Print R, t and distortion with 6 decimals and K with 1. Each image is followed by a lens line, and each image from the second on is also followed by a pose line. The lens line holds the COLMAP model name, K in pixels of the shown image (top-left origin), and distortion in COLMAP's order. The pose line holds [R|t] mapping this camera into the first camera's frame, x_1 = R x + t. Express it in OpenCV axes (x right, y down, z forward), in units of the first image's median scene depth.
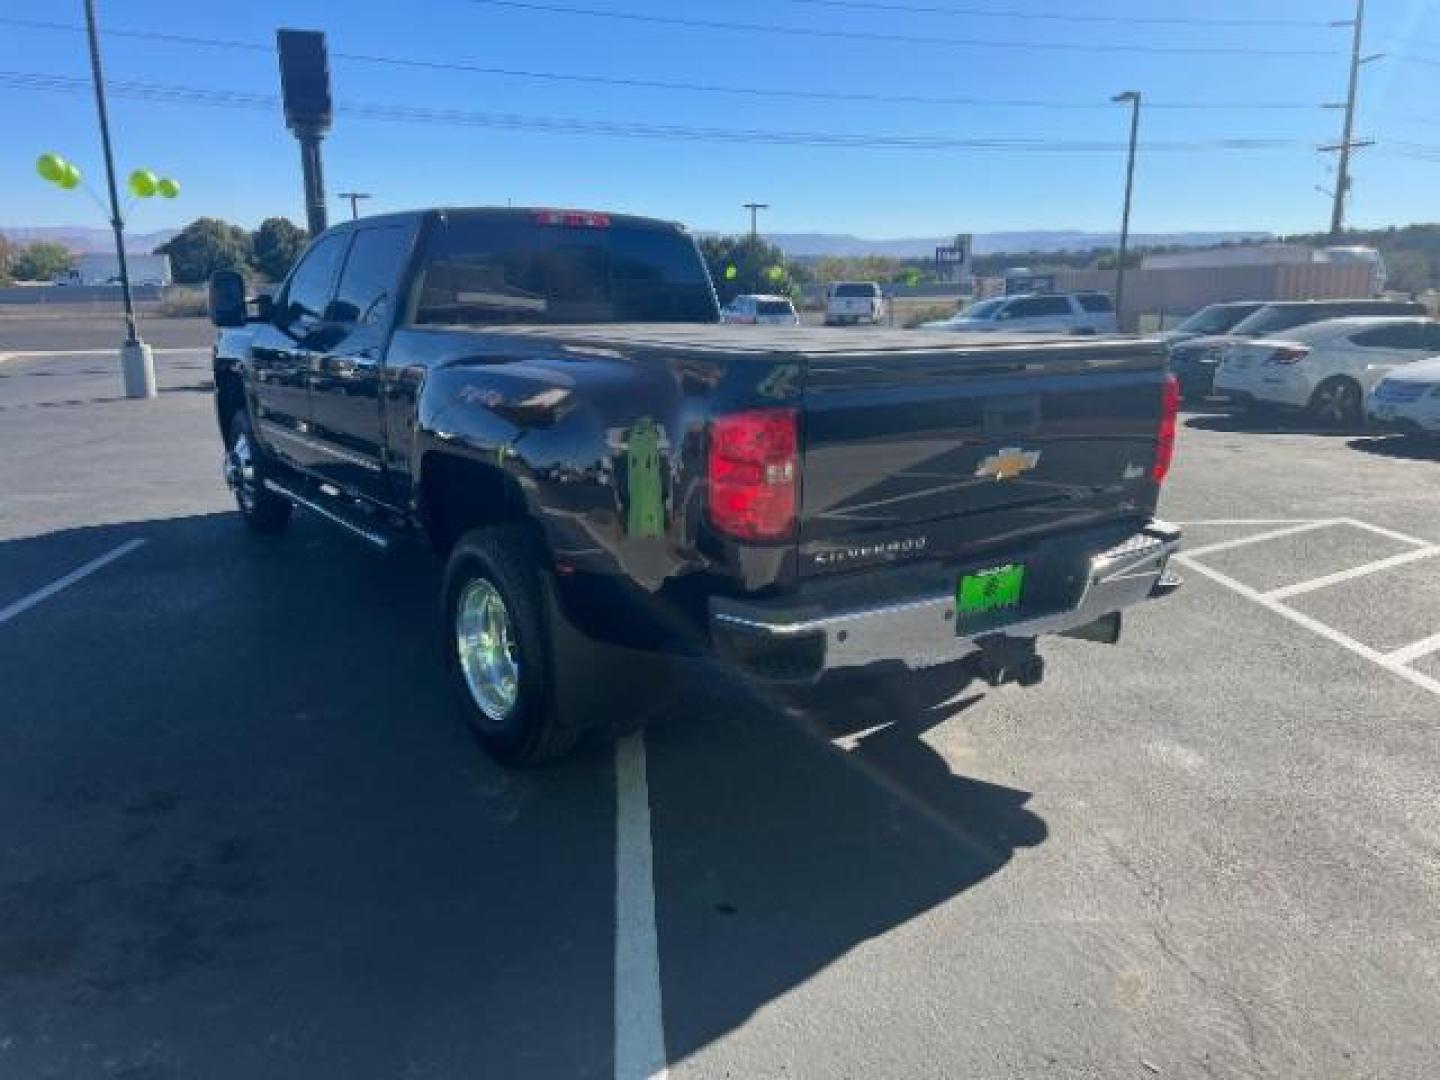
lens RADIAL K [[1084.1, 0, 720.0], [0, 1084.1, 513.8], [0, 0, 1]] dist [0.005321, -0.000052]
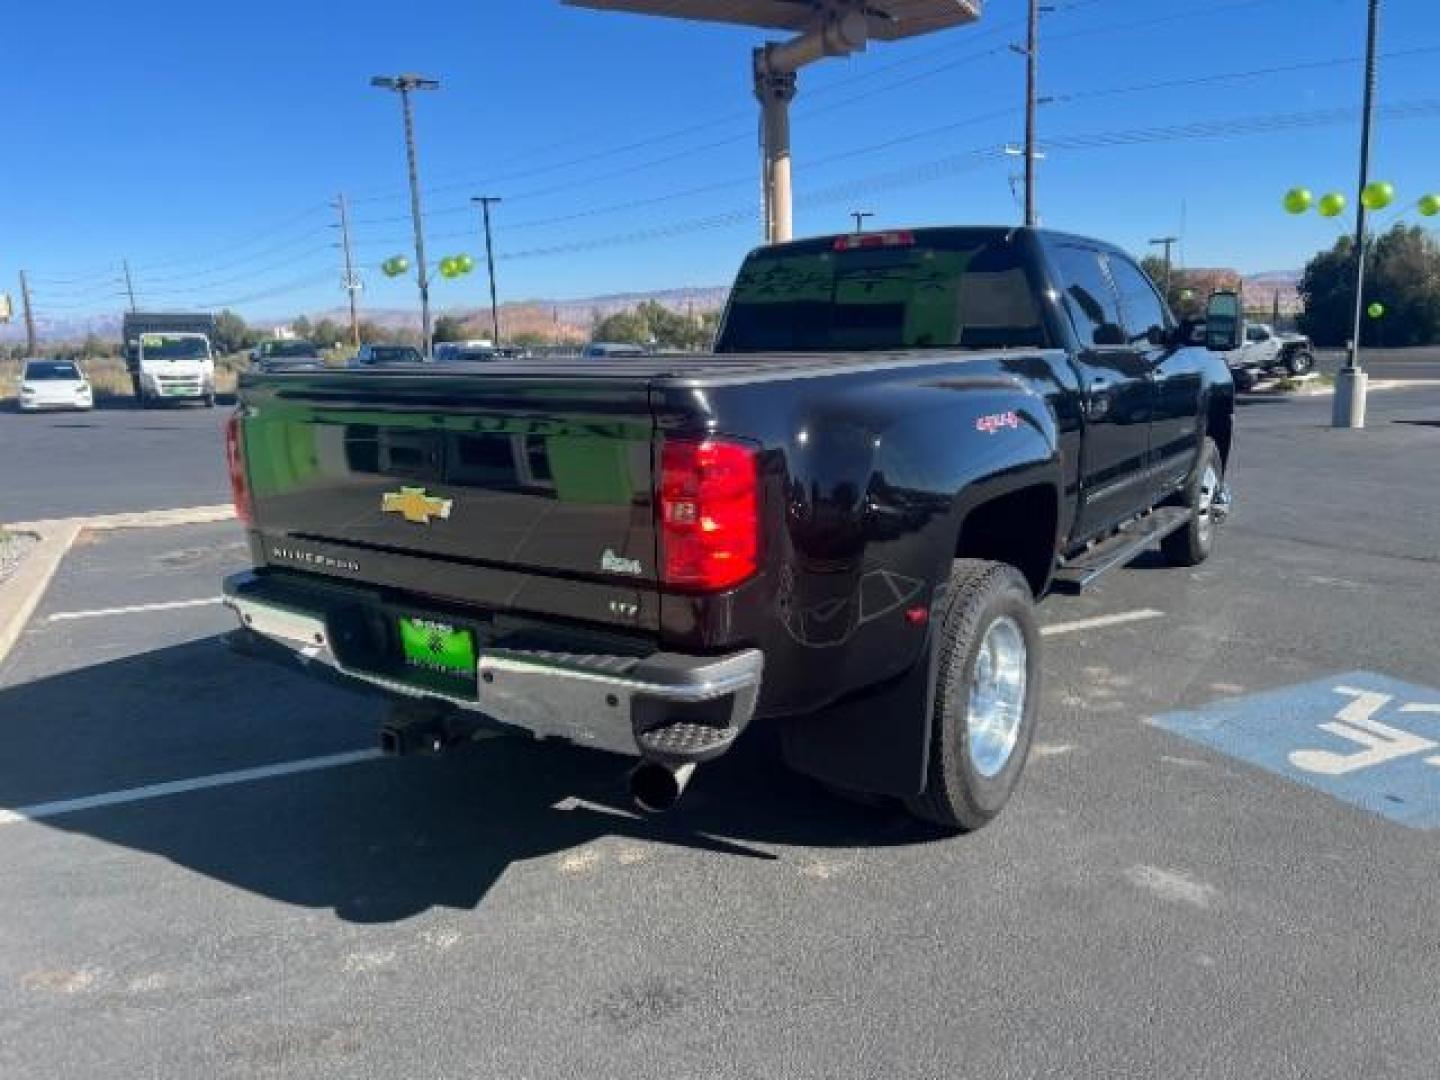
lens RADIAL K [[1089.1, 0, 720.0], [0, 1089.1, 540.0], [0, 0, 1]] dist [0.005475, -0.003746]
pose [[0.345626, 0.166510, -0.923481, 1.118281], [-0.168985, 0.979086, 0.113291, -0.152853], [0.923031, 0.116898, 0.366535, 0.863989]]
